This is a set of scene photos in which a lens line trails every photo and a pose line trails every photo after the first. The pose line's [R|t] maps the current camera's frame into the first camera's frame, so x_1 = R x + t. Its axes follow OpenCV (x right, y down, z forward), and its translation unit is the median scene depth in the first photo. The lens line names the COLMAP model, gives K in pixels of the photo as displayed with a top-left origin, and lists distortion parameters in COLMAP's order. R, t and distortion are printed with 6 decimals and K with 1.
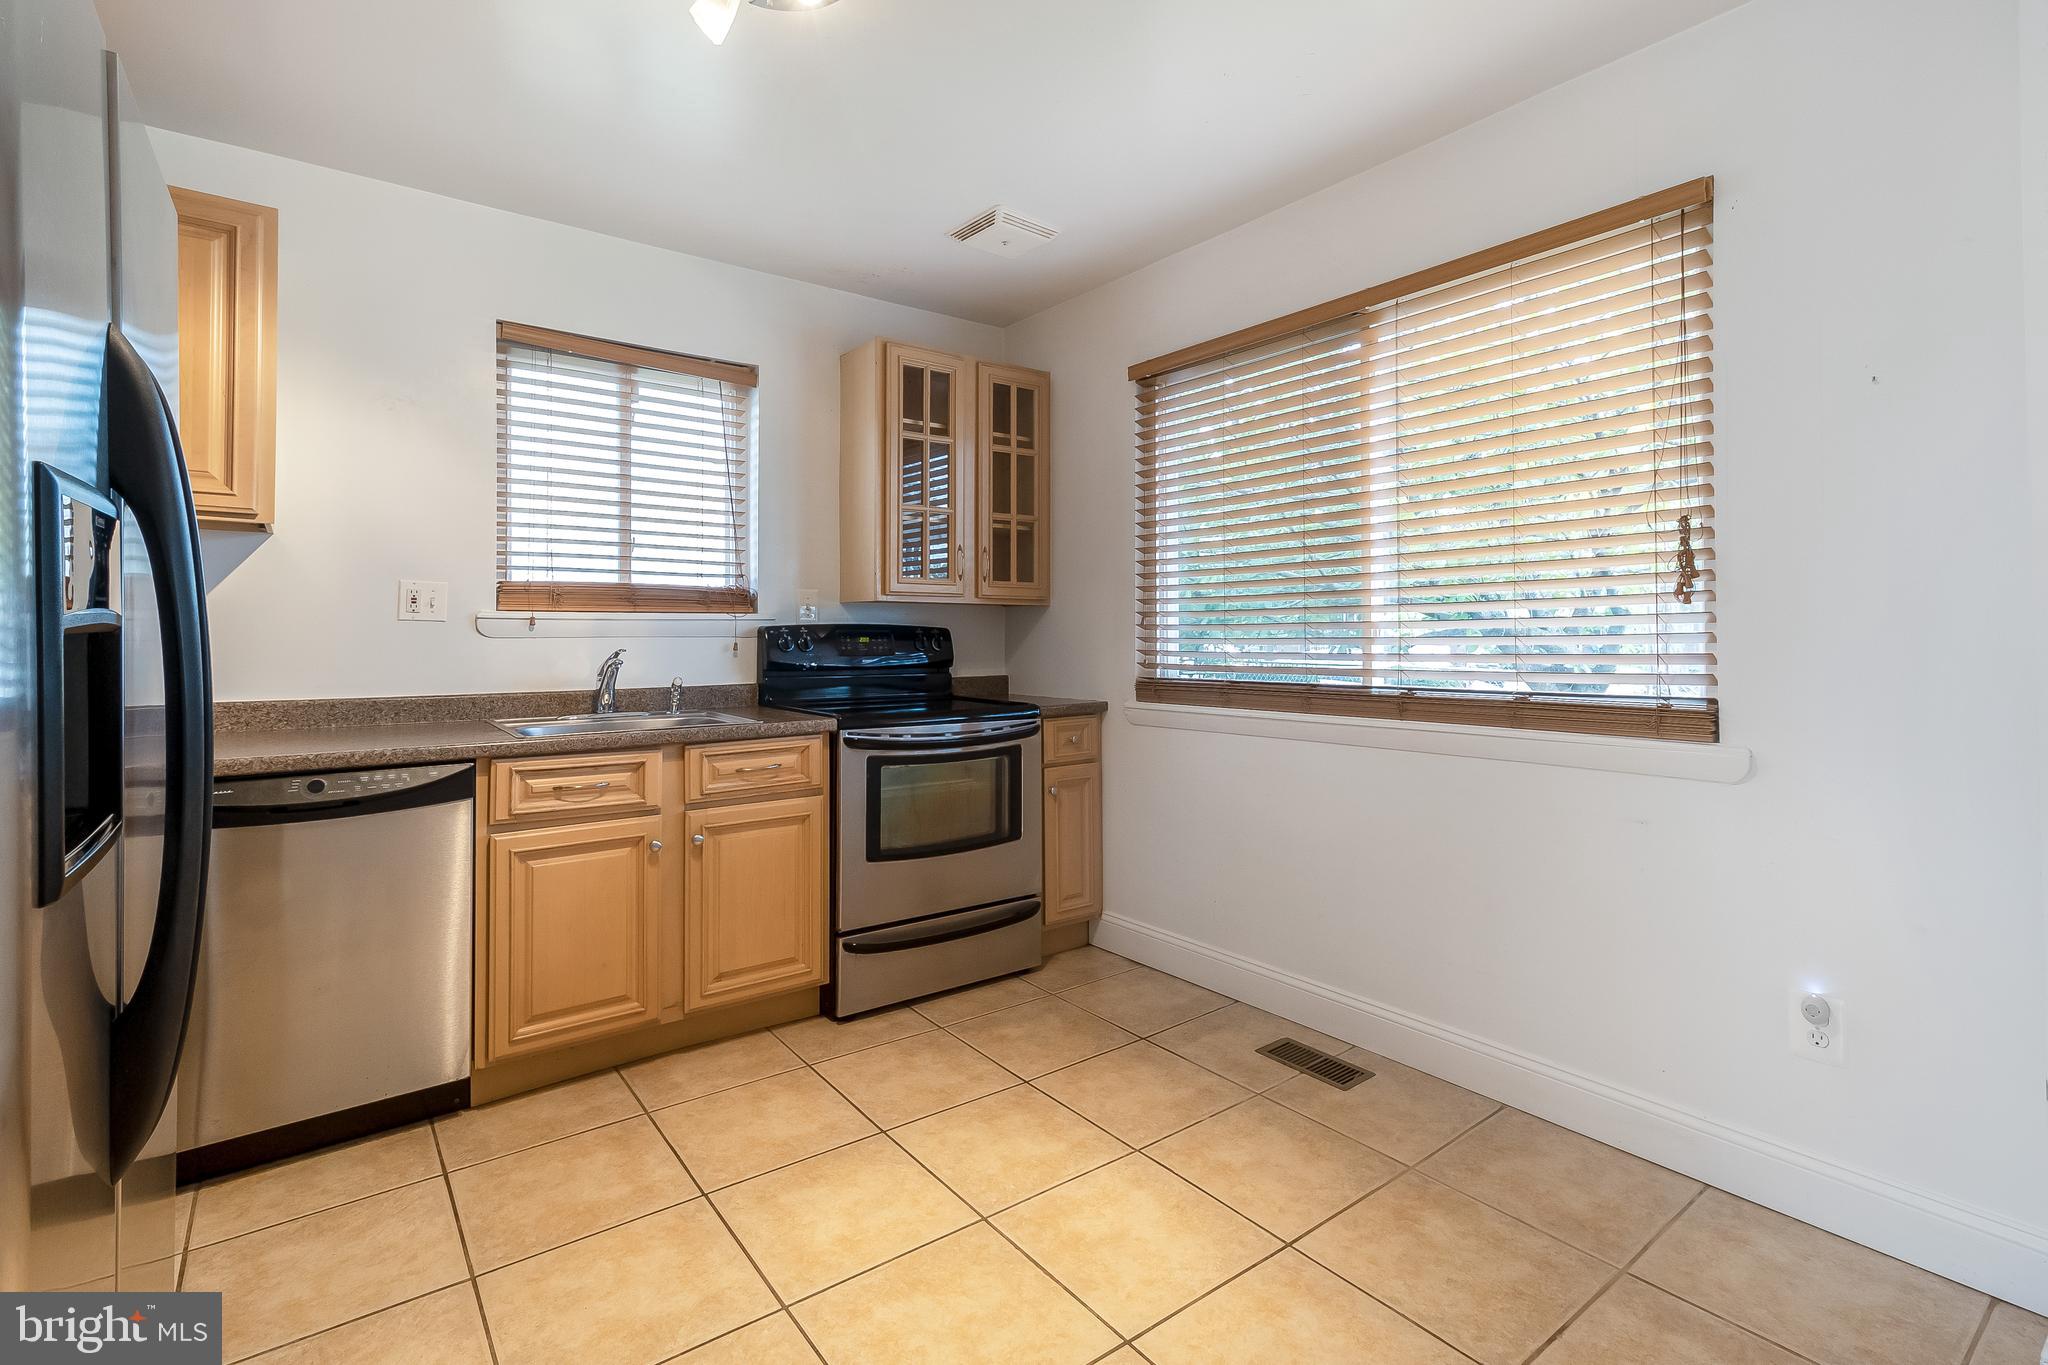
lens RADIAL K [[949.7, 0, 1028.4], [0, 949.7, 623.0], [0, 0, 1]] dist [0.004987, 0.000572]
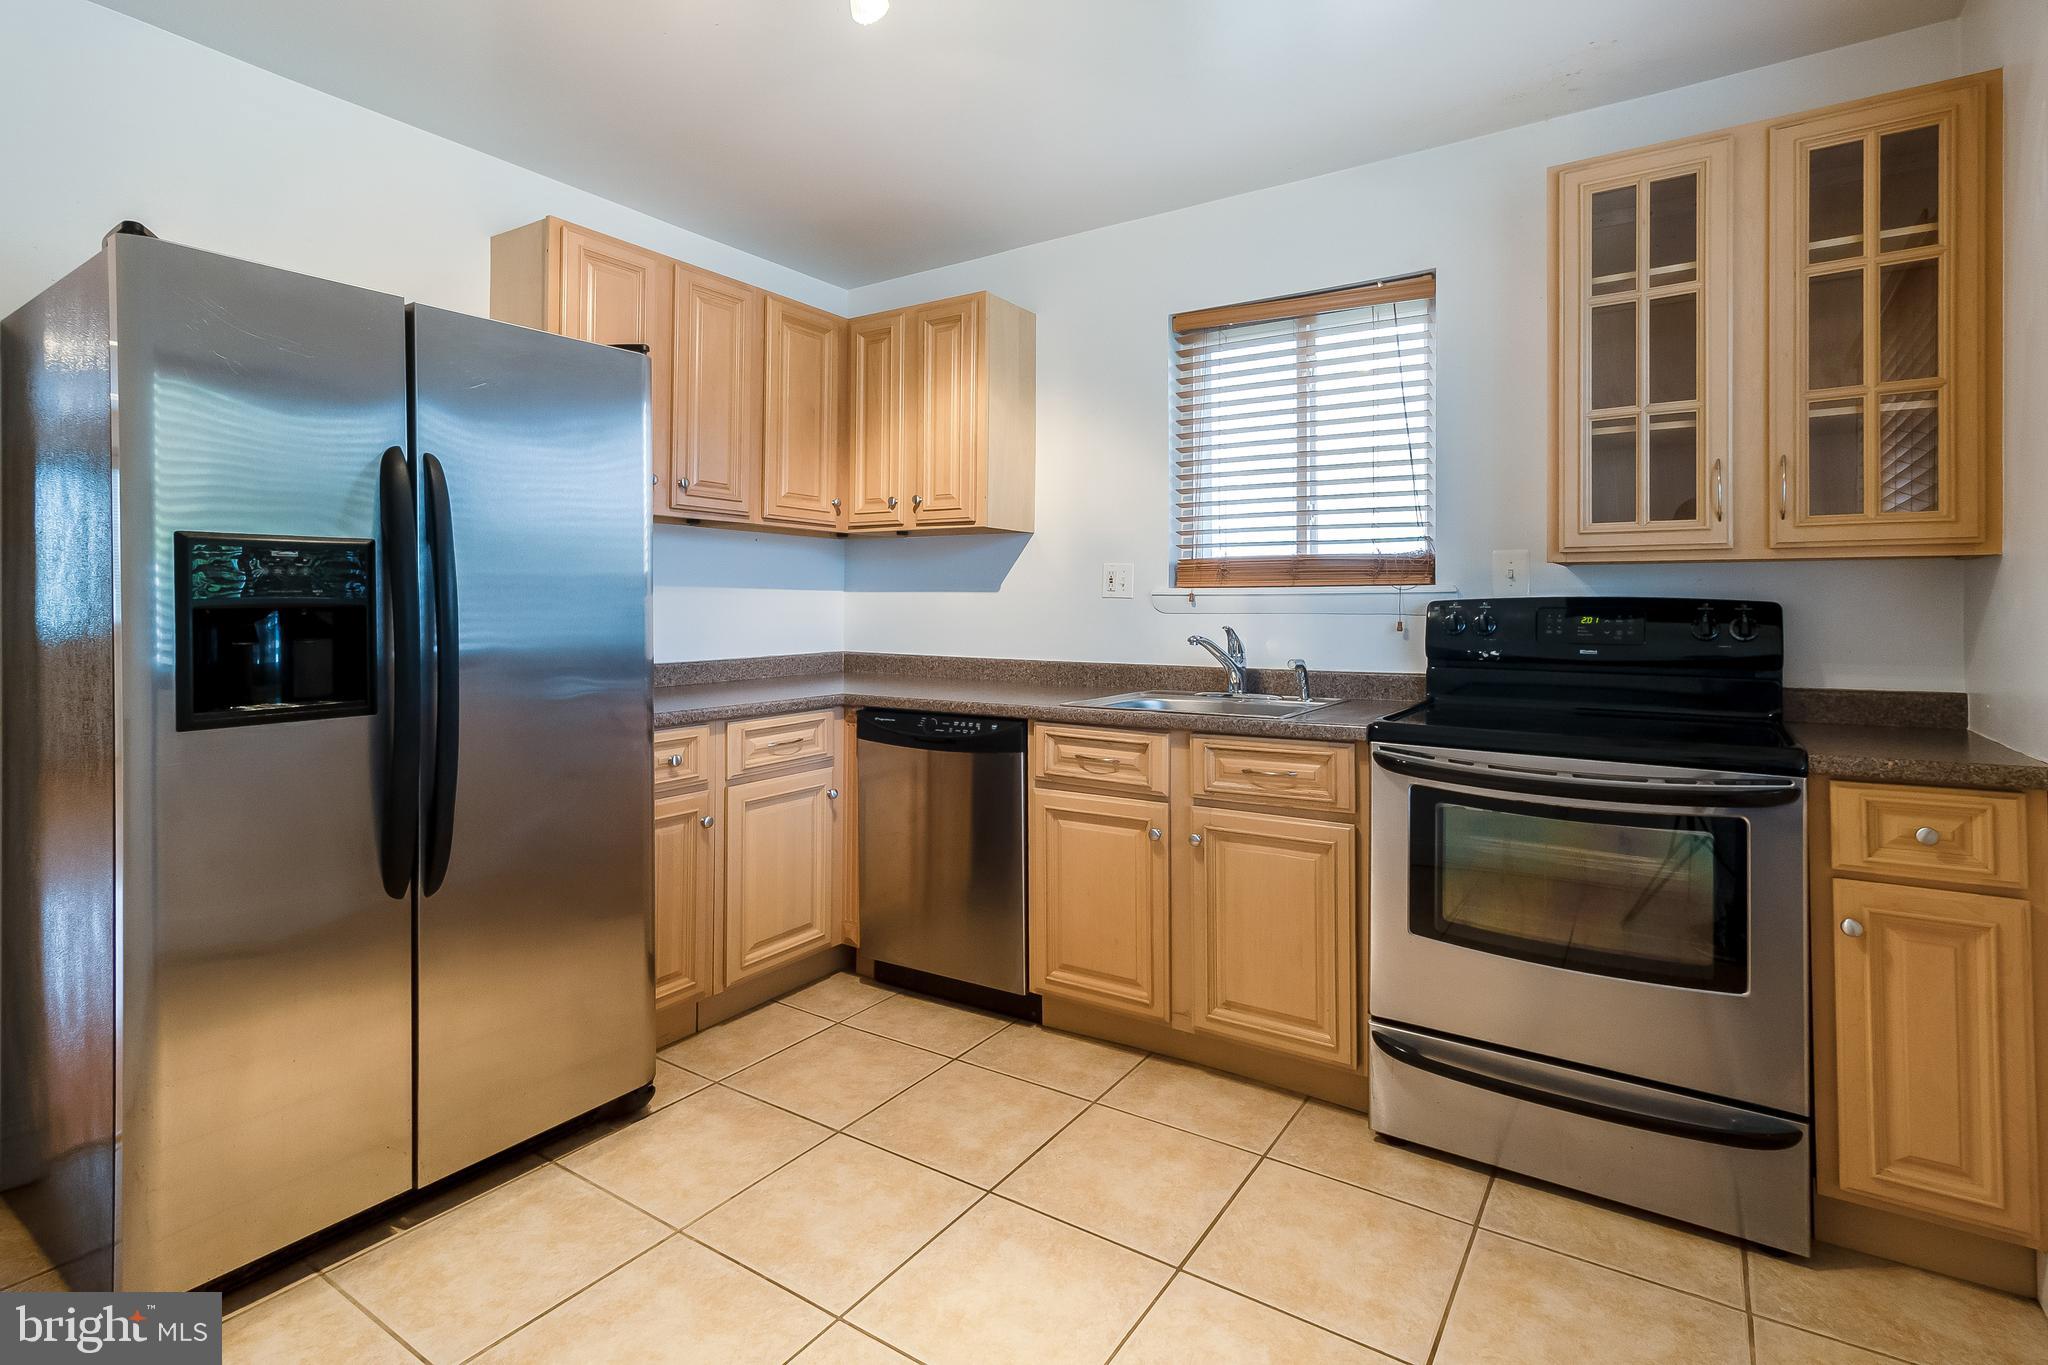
lens RADIAL K [[983.4, 0, 1049.2], [0, 983.4, 597.2], [0, 0, 1]] dist [0.005995, 0.000228]
pose [[0.344143, -0.007552, -0.938887, 0.406052], [0.009050, 0.999948, -0.004726, 0.001462], [0.938874, -0.006871, 0.344193, 0.466006]]
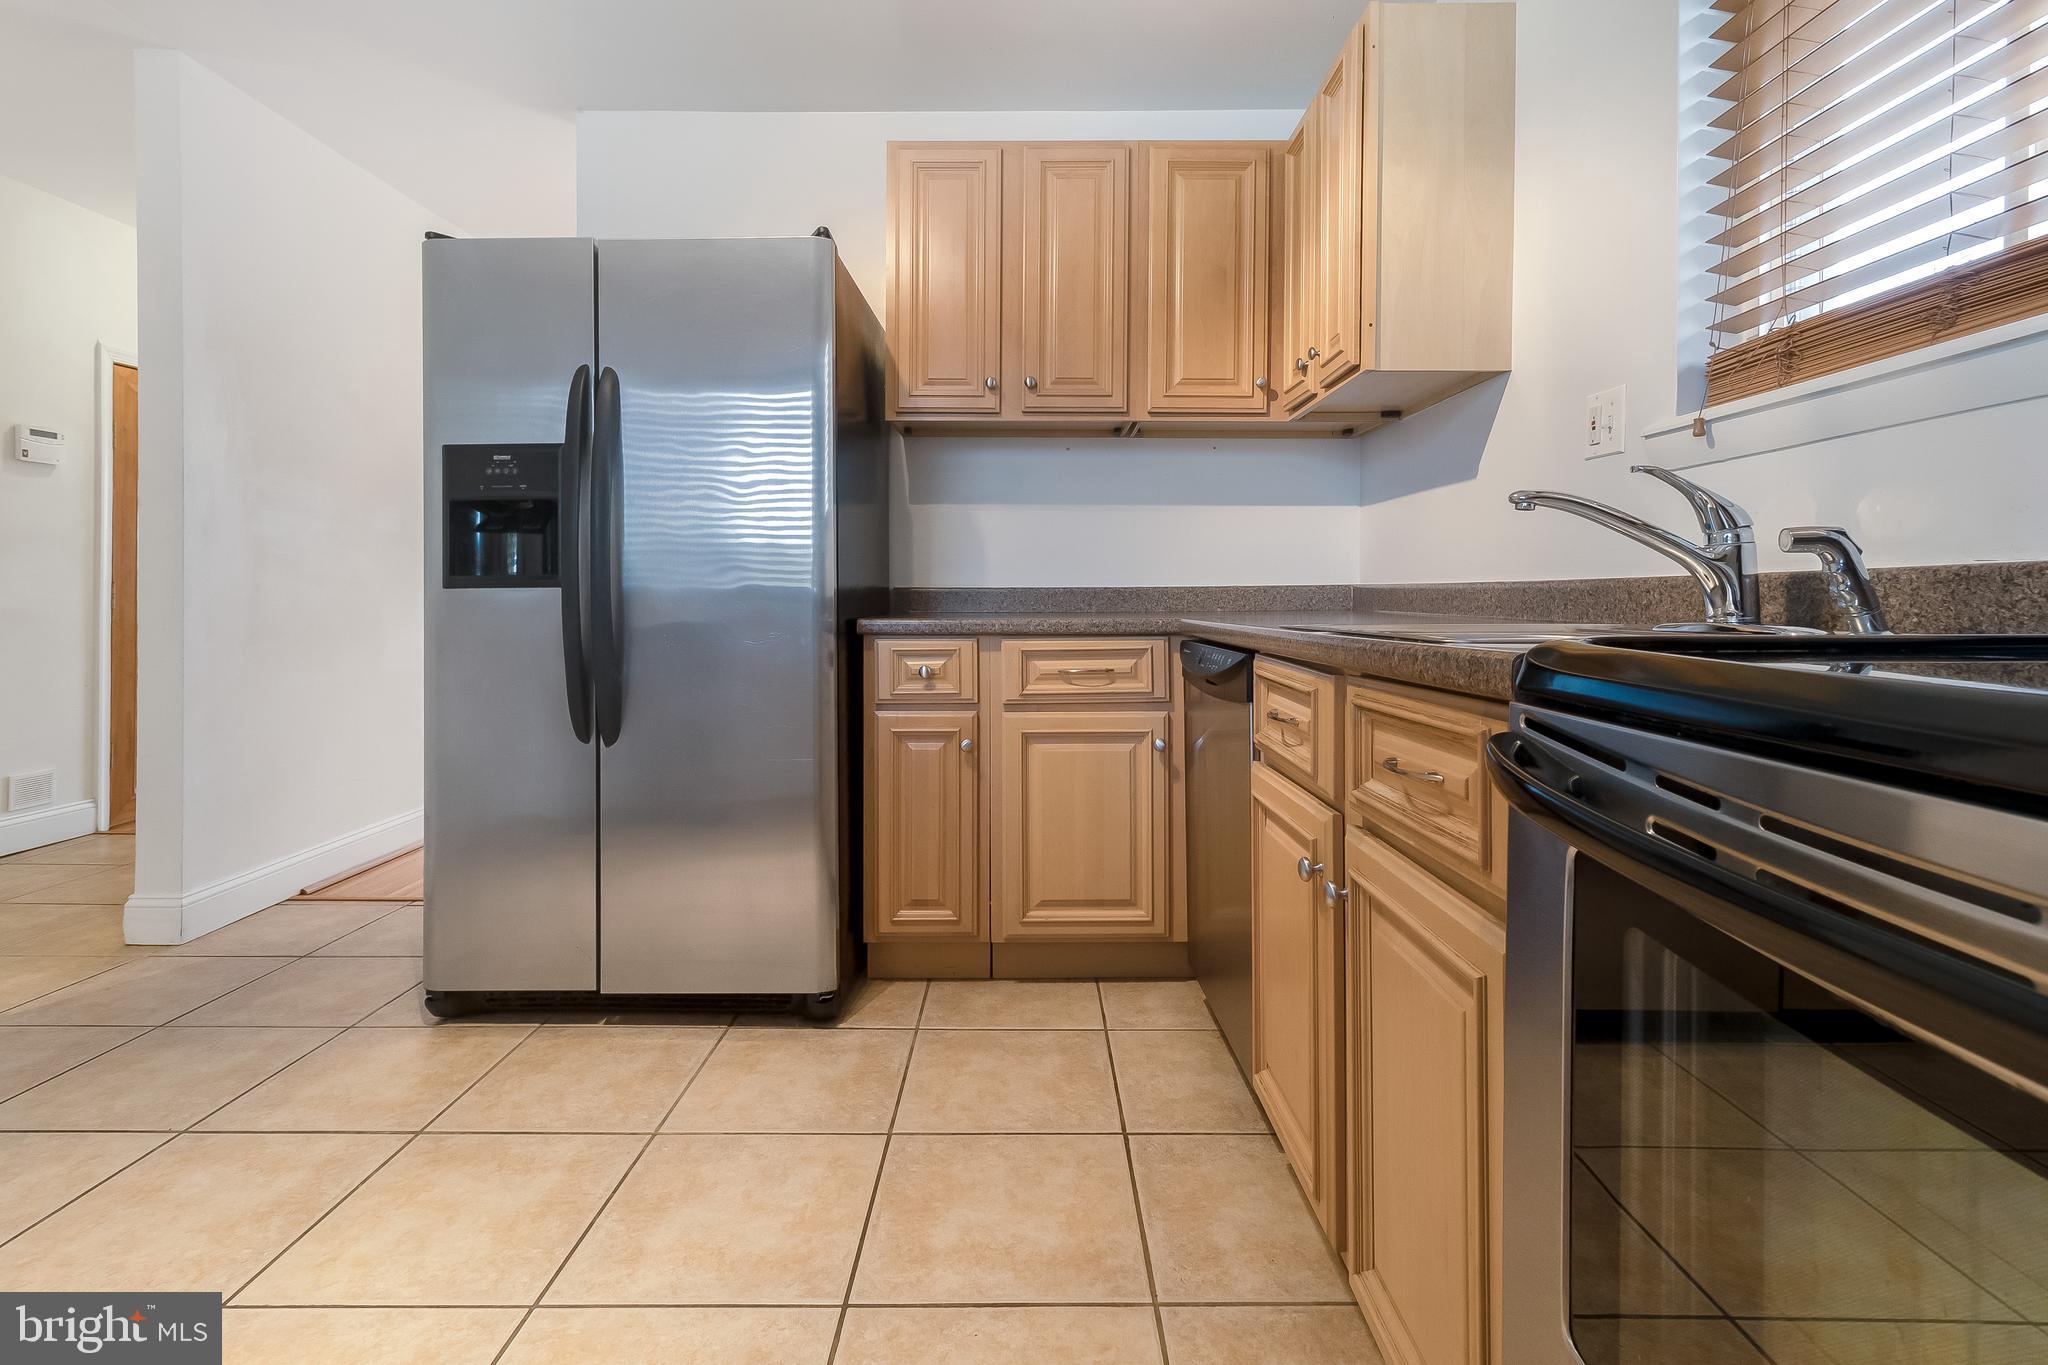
lens RADIAL K [[965.5, 0, 1027.9], [0, 965.5, 597.1], [0, 0, 1]] dist [0.008617, 0.000286]
pose [[-0.604642, -0.001217, -0.796497, 0.072118], [0.009597, 0.999915, -0.008813, 0.081441], [0.796440, -0.012973, -0.604579, 0.978231]]
